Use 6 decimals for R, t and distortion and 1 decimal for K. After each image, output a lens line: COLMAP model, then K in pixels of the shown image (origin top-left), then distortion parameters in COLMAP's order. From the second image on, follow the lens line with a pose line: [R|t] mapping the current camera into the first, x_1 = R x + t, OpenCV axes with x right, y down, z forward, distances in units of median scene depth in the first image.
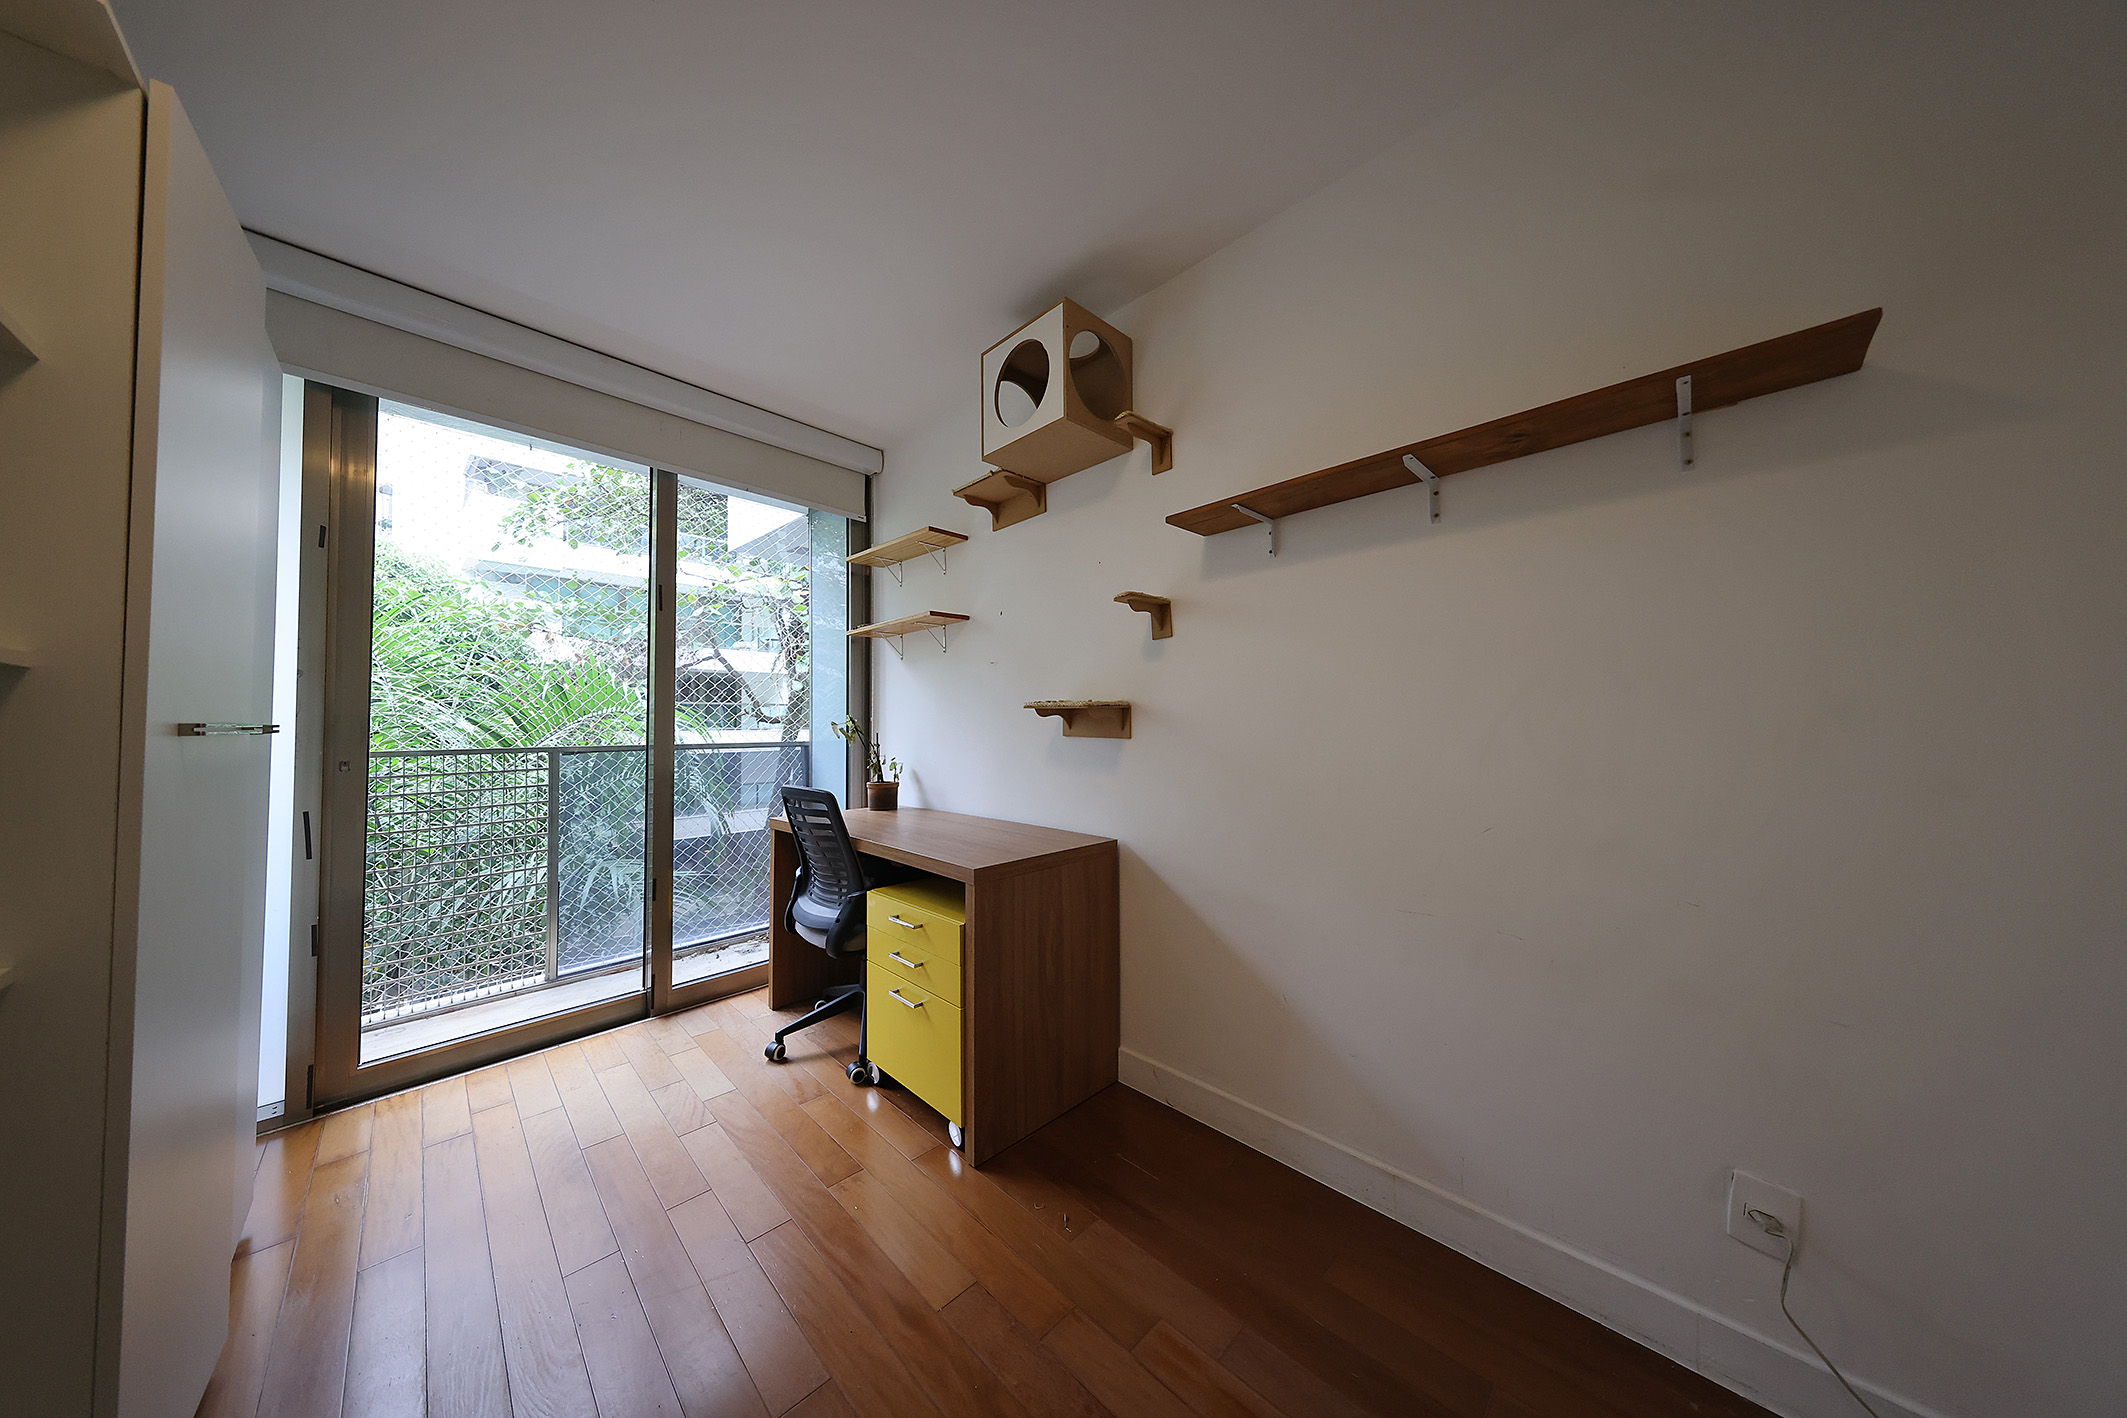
lens RADIAL K [[625.0, 0, 1058.3], [0, 625.0, 703.3], [0, 0, 1]] dist [-0.000057, -0.000008]
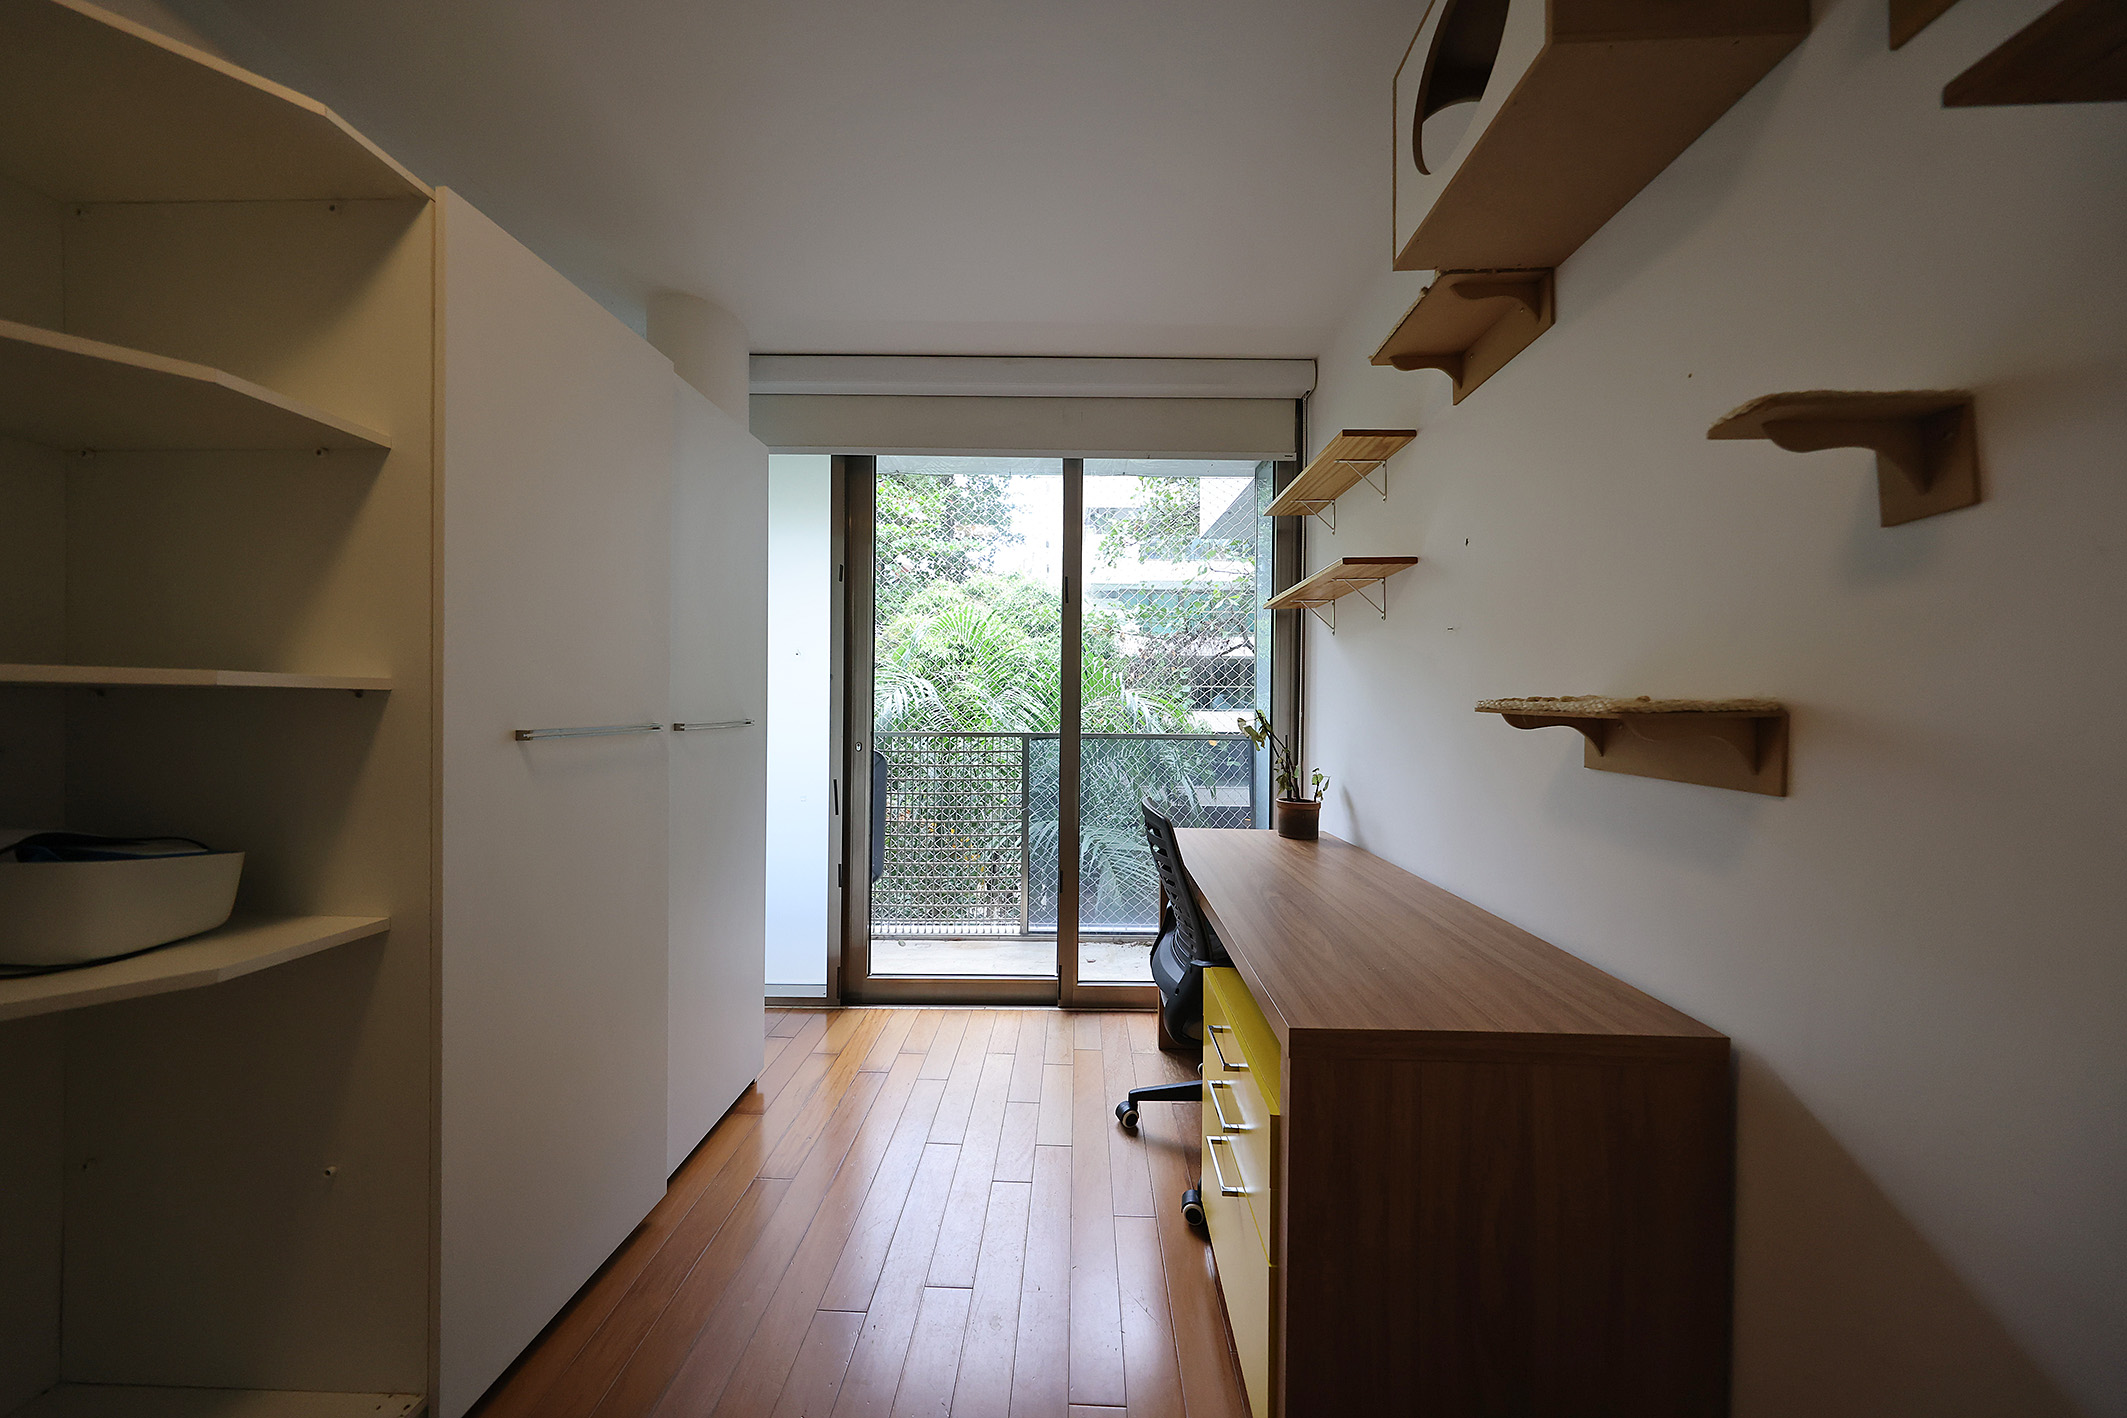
lens RADIAL K [[610.3, 0, 1062.5], [0, 610.3, 705.5], [0, 0, 1]] dist [-0.006811, -0.000014]
pose [[0.679511, 0.011738, -0.733572, 0.069718], [0.012468, 0.999543, 0.027543, -0.012811], [0.733560, -0.027862, 0.679054, 0.341358]]
